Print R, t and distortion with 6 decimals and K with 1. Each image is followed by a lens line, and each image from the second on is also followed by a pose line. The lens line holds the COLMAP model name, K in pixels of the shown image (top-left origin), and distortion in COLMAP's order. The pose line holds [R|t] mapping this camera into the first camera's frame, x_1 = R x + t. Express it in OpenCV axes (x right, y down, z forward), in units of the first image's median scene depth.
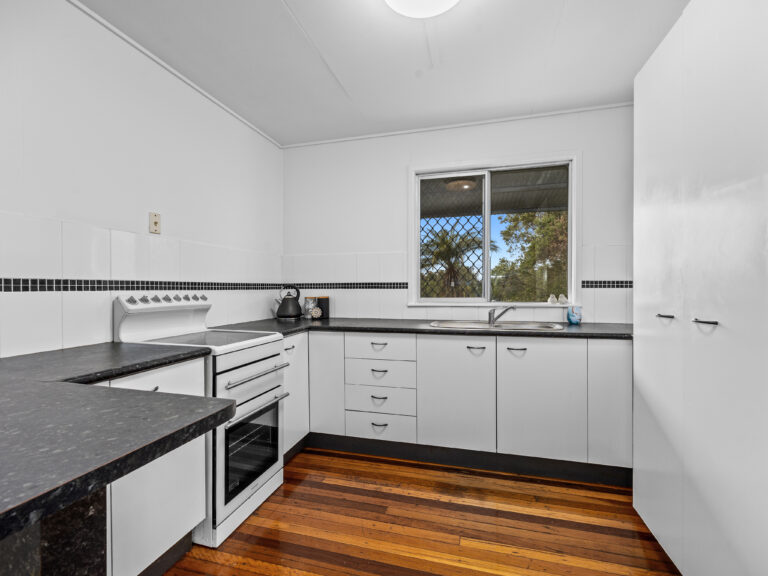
lens RADIAL K [[345.5, 0, 384.0], [0, 345.5, 288.0], [0, 0, 1]] dist [-0.000317, -0.000052]
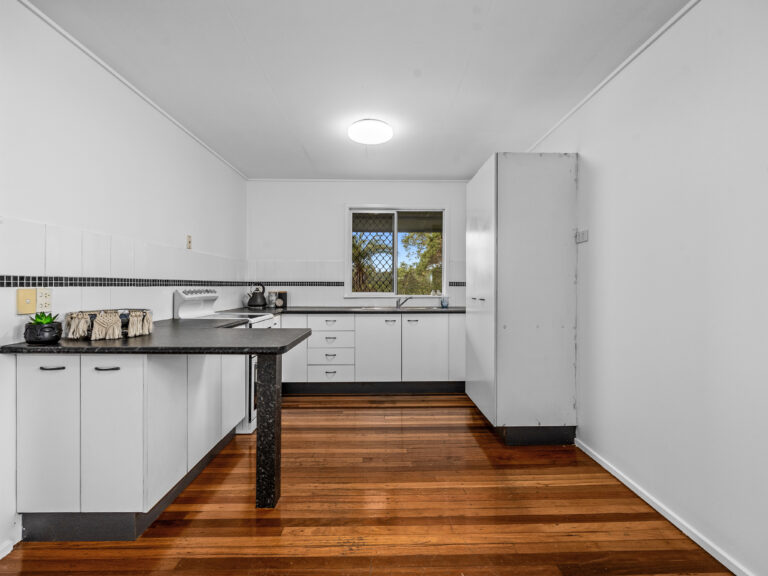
lens RADIAL K [[345.5, 0, 384.0], [0, 345.5, 288.0], [0, 0, 1]] dist [-0.000317, -0.000052]
pose [[0.960461, 0.002777, 0.278402, -0.199730], [-0.004957, 0.999962, 0.007128, -0.000409], [-0.278372, -0.008227, 0.960438, -0.524759]]
